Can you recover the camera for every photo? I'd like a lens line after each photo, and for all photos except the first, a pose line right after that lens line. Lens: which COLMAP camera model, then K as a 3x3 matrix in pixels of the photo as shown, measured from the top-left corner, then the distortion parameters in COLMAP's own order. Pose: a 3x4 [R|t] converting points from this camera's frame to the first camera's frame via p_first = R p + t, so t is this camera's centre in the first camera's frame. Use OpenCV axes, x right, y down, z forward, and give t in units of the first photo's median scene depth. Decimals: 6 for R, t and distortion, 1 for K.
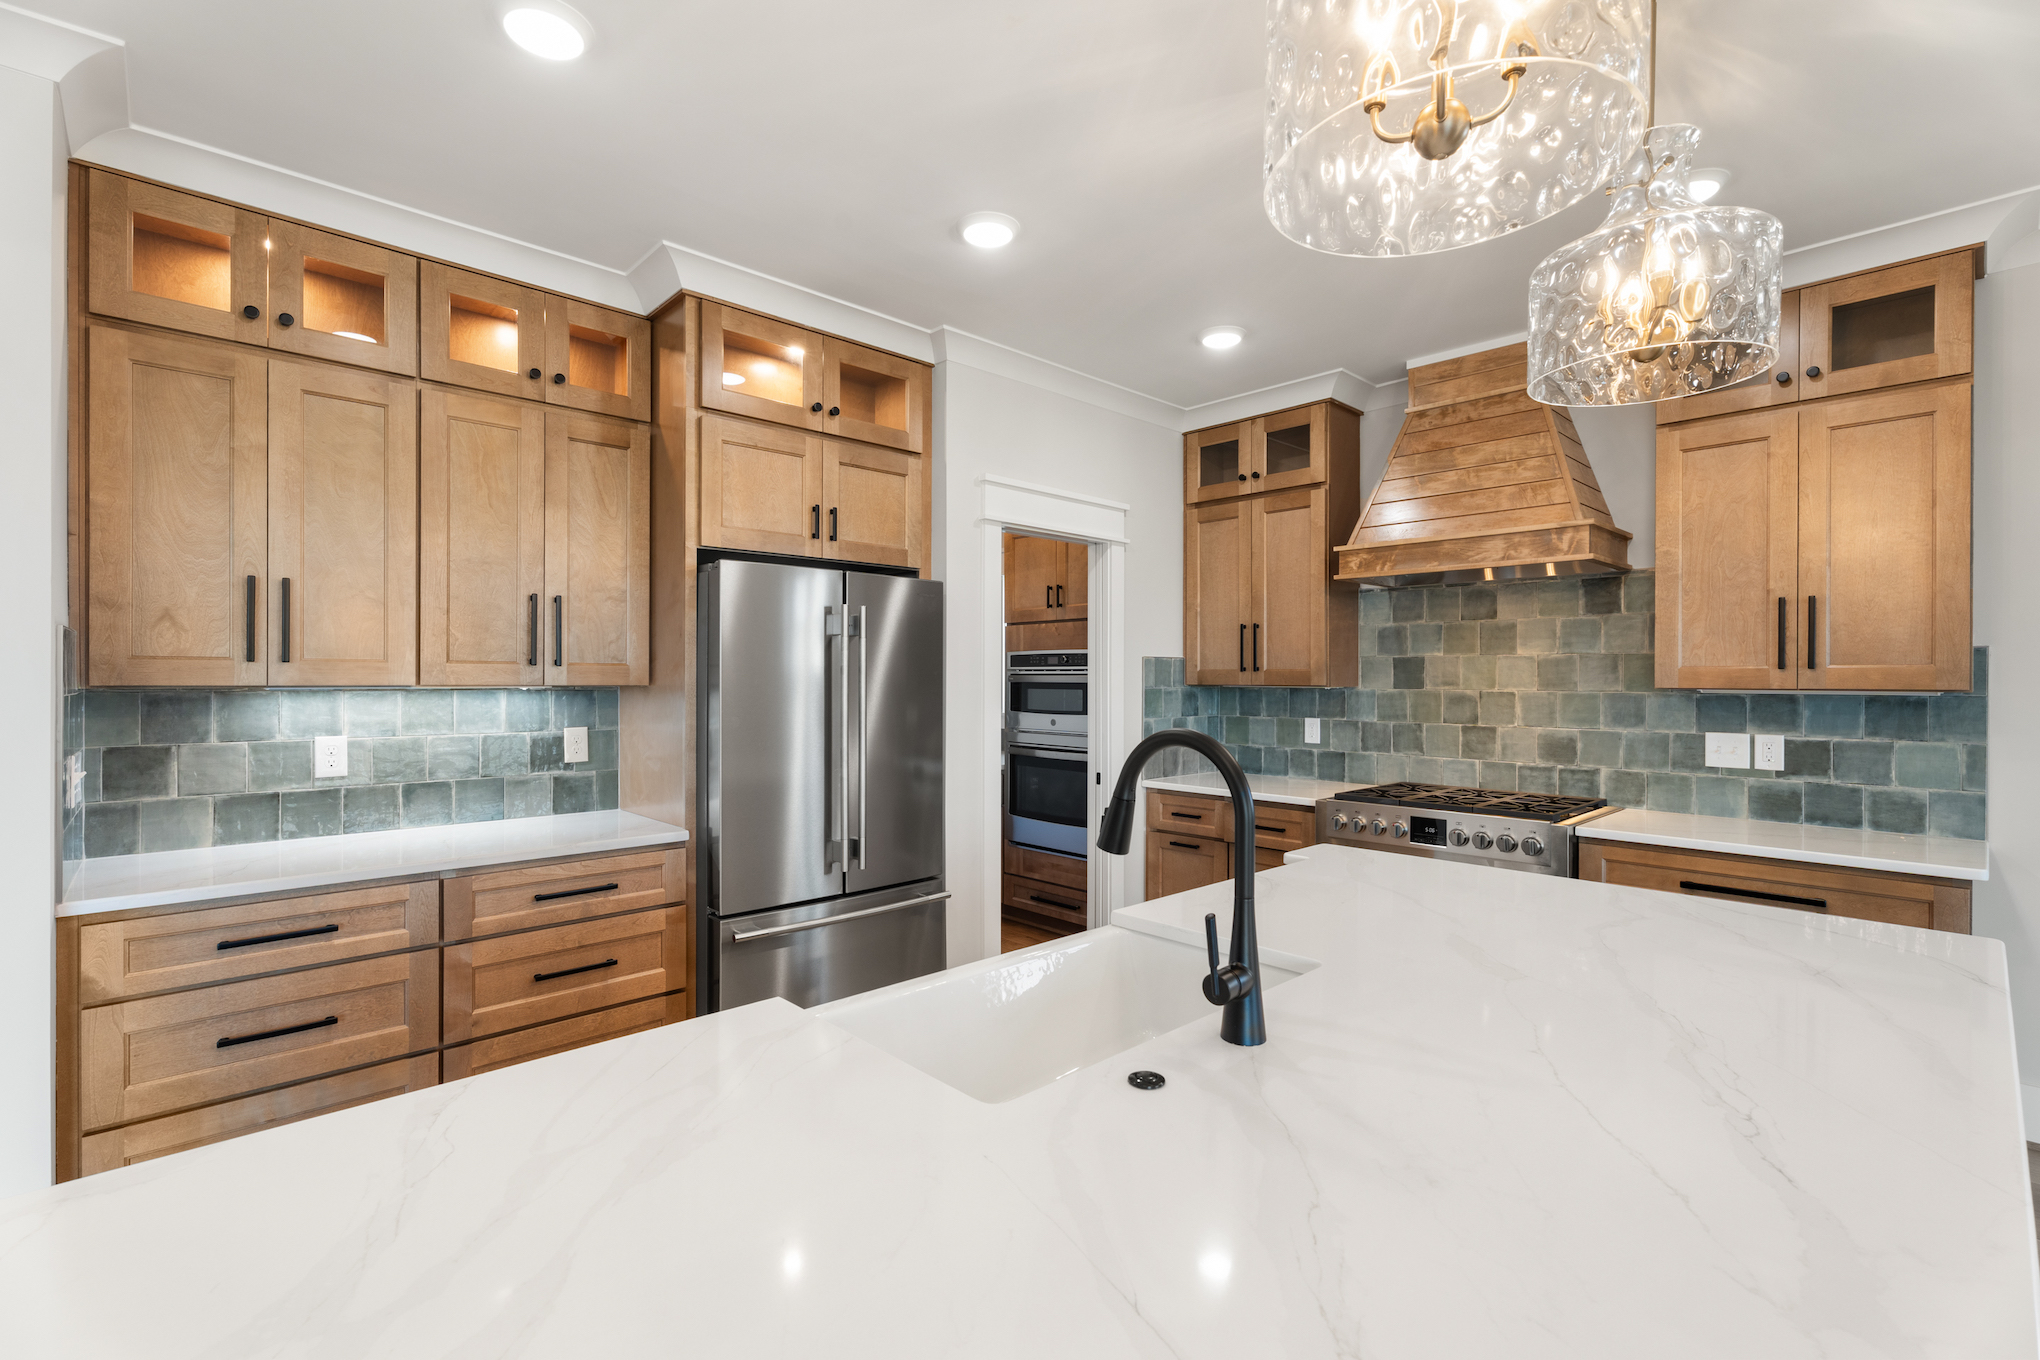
lens RADIAL K [[907.6, 0, 1017.6], [0, 907.6, 676.8], [0, 0, 1]] dist [0.006691, -0.004065]
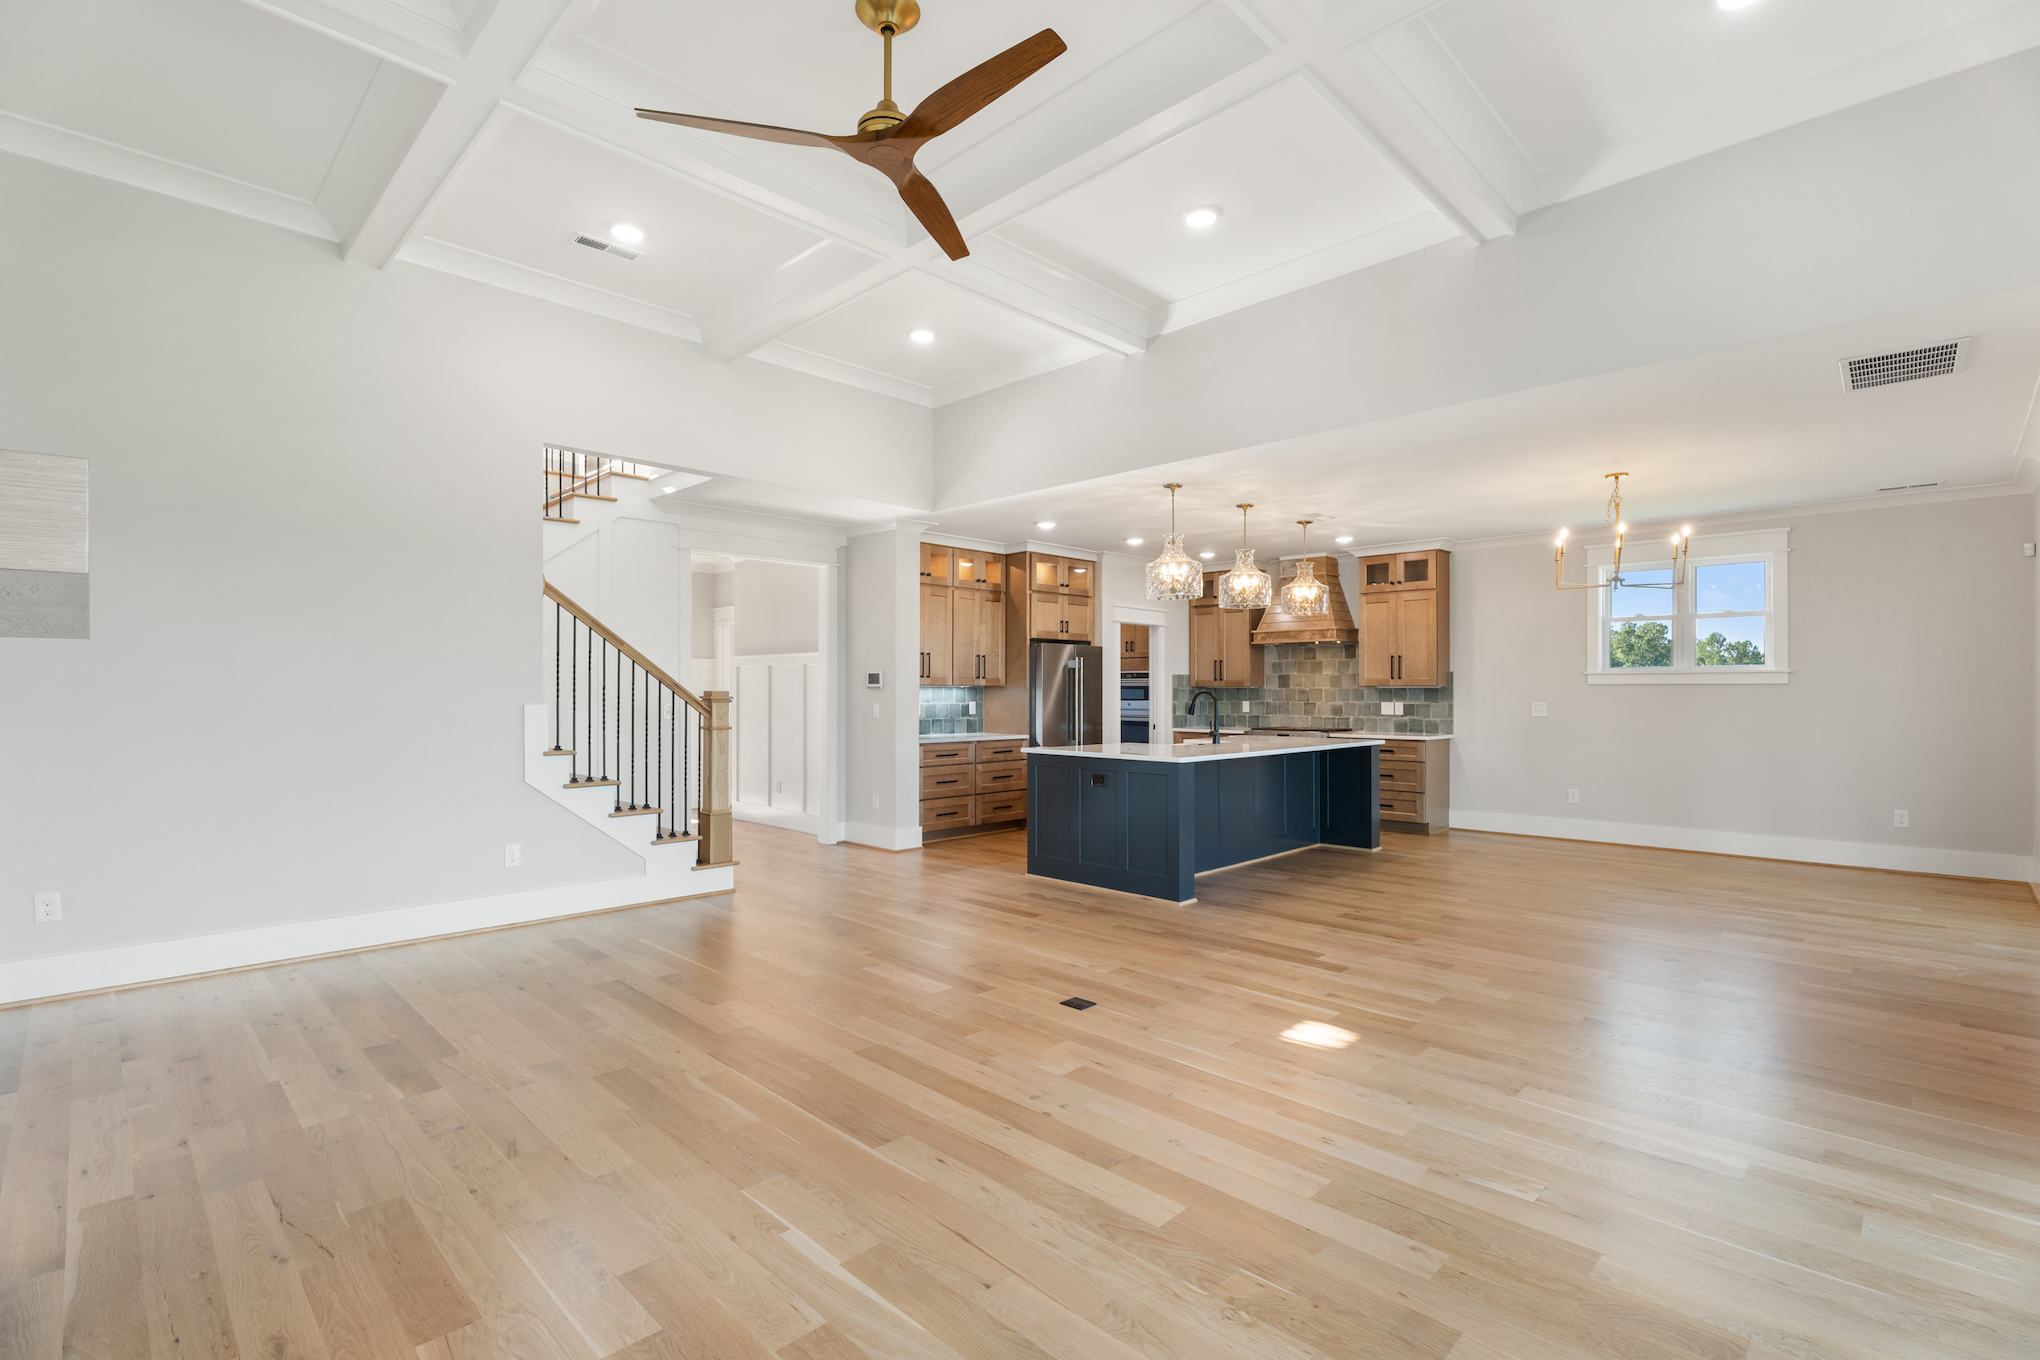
lens RADIAL K [[907.6, 0, 1025.4], [0, 907.6, 719.6], [0, 0, 1]] dist [0.006691, -0.004065]
pose [[0.999413, -0.003991, 0.034012, -0.381238], [0.002870, 0.999453, 0.032949, 0.018132], [-0.034125, -0.032832, 0.998878, -1.563346]]
